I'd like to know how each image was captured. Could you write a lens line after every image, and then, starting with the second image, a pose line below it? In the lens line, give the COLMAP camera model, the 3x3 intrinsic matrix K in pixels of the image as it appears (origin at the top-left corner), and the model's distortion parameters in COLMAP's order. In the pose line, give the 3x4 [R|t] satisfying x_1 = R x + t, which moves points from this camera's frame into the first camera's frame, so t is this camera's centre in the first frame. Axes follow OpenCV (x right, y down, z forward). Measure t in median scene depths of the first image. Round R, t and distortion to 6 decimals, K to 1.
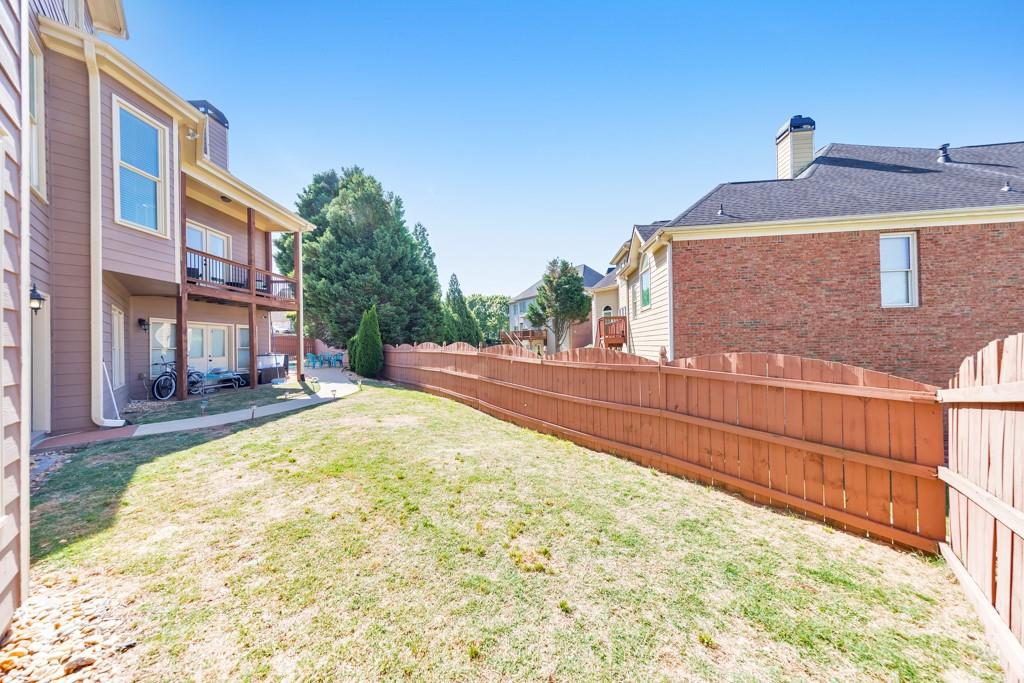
lens RADIAL K [[325.3, 0, 512.0], [0, 325.3, 341.5], [0, 0, 1]] dist [0.000229, 0.000017]
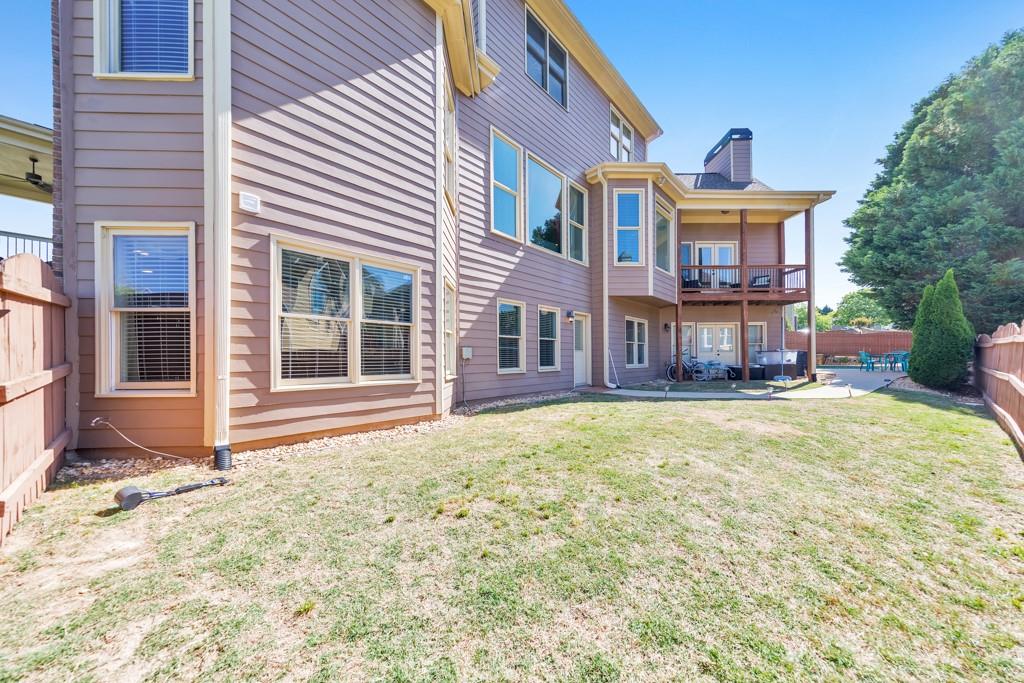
lens RADIAL K [[324.2, 0, 512.9], [0, 324.2, 354.5], [0, 0, 1]] dist [0.000203, 0.000026]
pose [[0.021231, 0.012406, -0.999698, 0.226626], [0.018877, 0.999740, 0.012808, 0.029071], [0.999596, -0.019144, 0.020992, 0.233476]]
